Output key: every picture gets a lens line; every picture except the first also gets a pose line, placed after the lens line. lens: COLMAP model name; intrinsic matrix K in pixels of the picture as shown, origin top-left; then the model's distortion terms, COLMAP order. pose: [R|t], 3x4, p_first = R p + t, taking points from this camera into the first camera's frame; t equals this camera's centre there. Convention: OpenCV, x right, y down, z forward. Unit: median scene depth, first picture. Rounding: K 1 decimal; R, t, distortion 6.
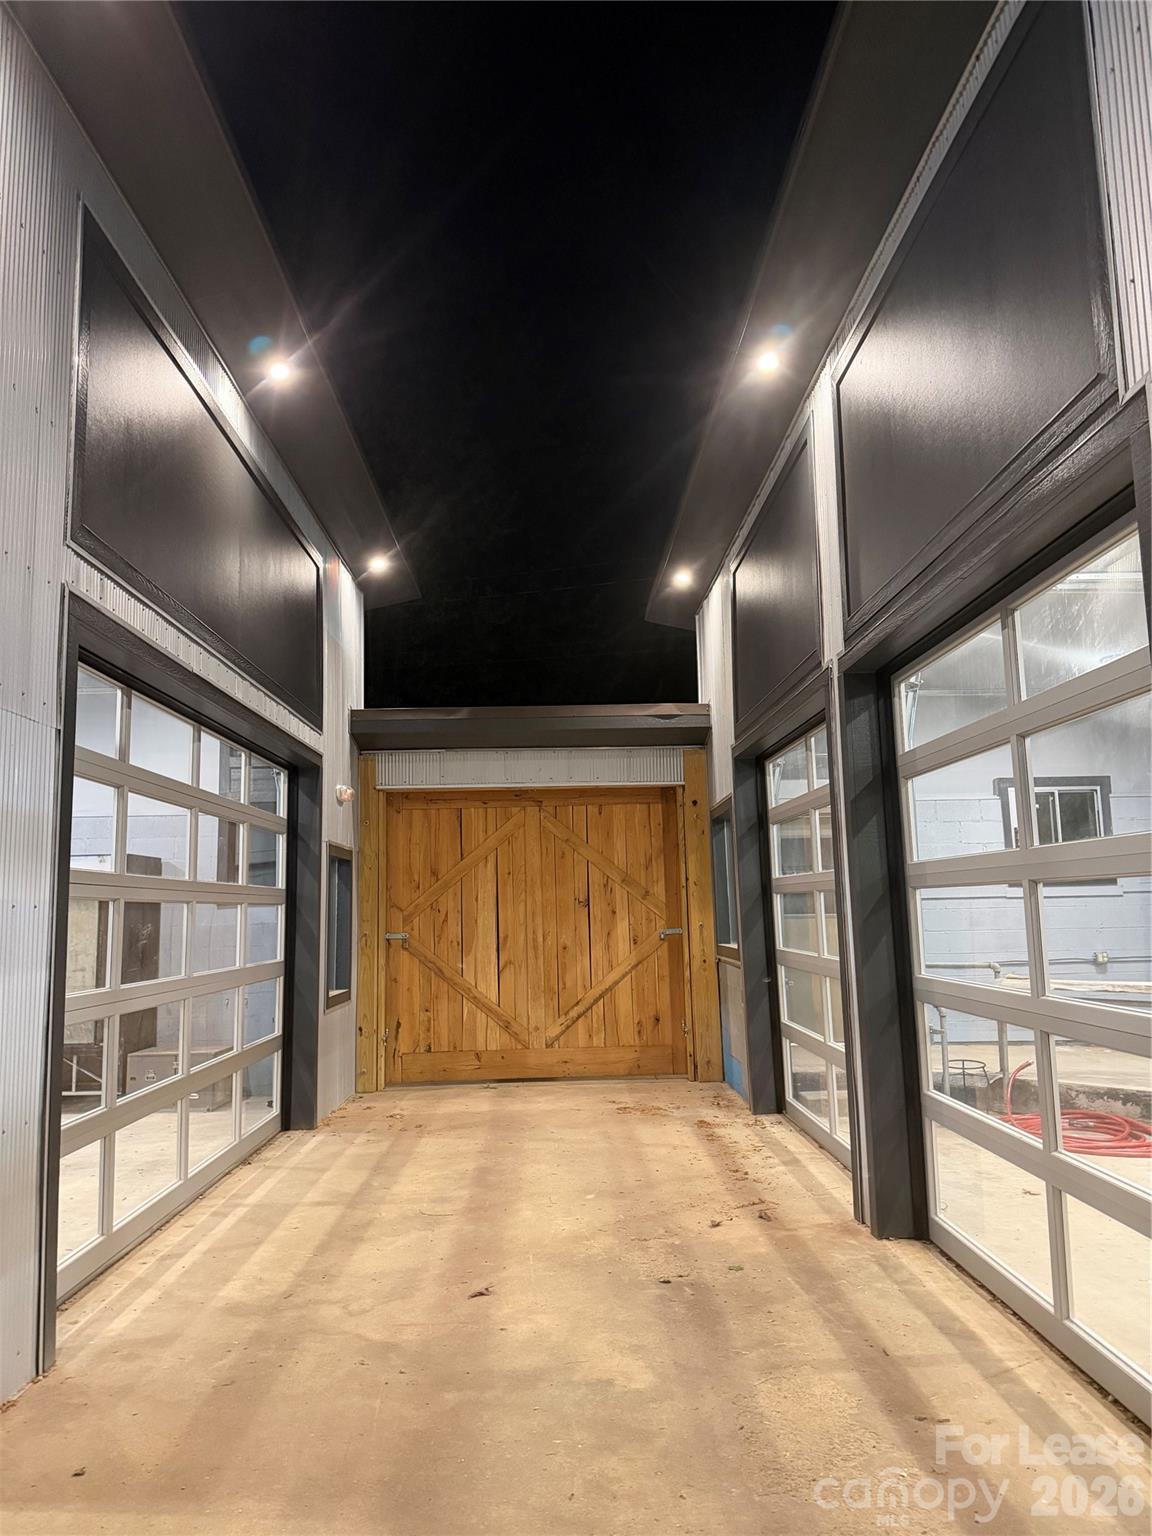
lens RADIAL K [[1068.4, 0, 565.8], [0, 1068.4, 767.1], [0, 0, 1]] dist [0.052280, -0.066495]
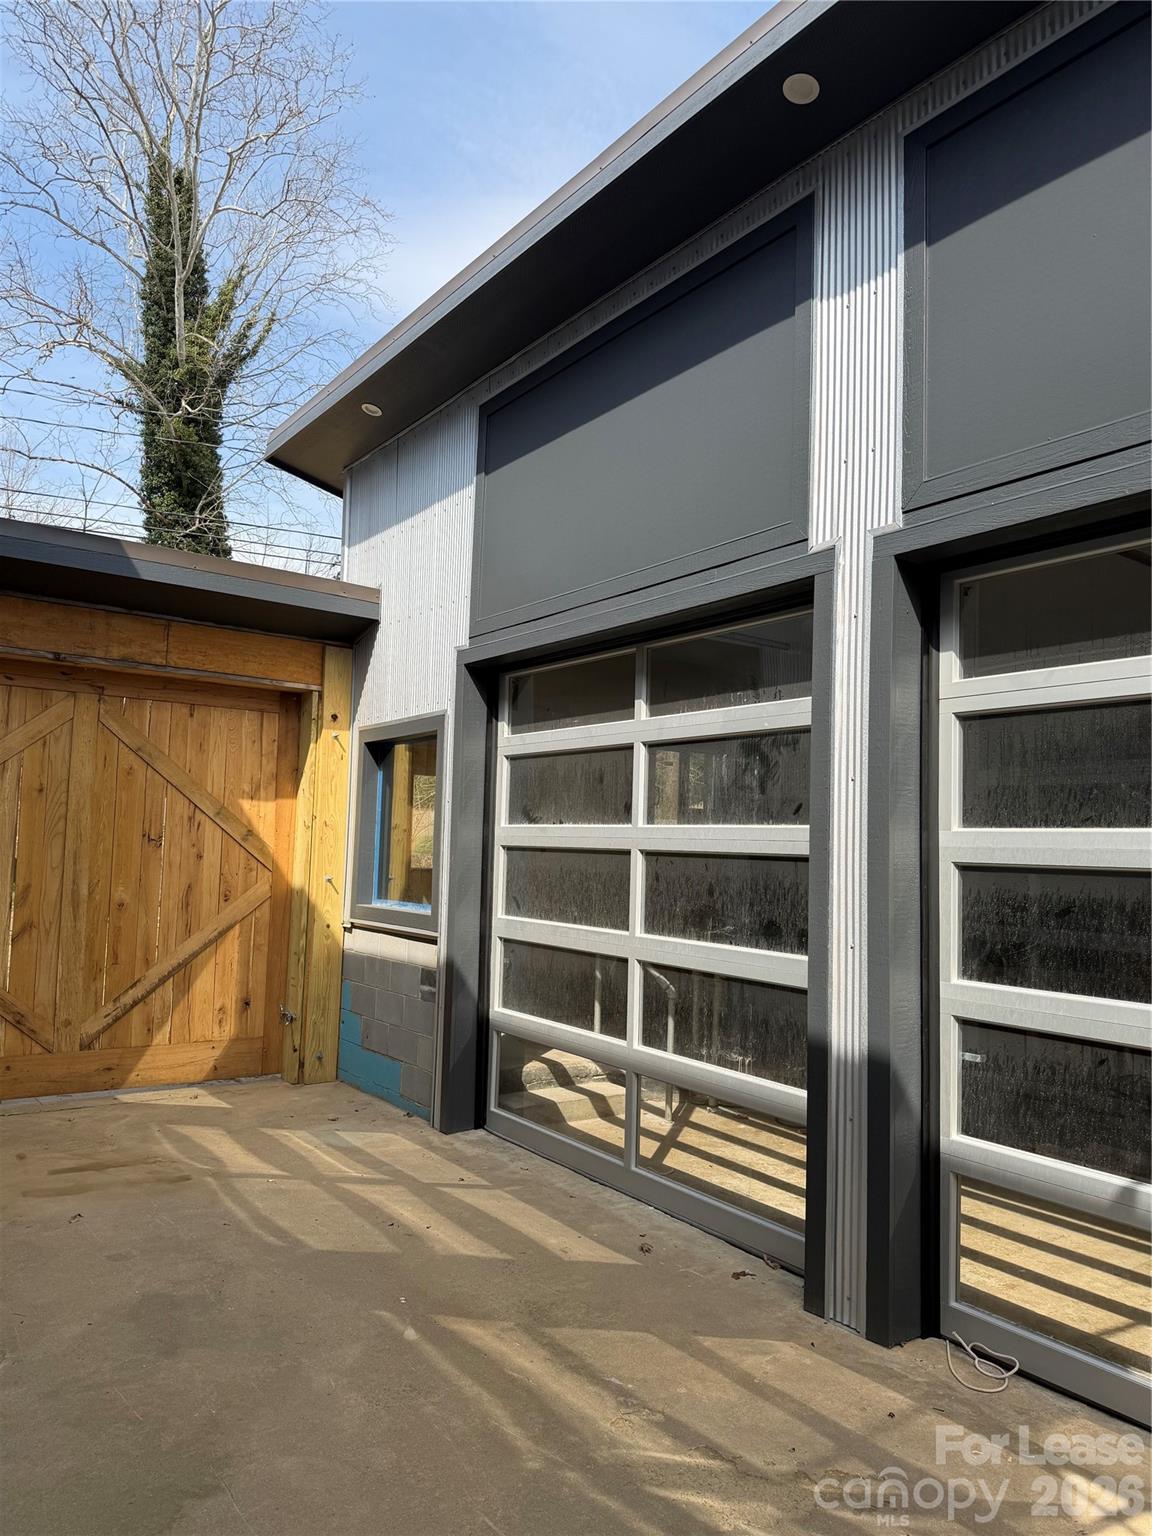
lens RADIAL K [[1071.4, 0, 576.0], [0, 1071.4, 768.0], [0, 0, 1]] dist [0.003522, -0.000992]
pose [[0.816723, 0.091536, 0.569723, -0.255337], [-0.122825, 0.992289, 0.016647, 0.054331], [-0.563806, -0.083572, 0.821668, 0.435615]]
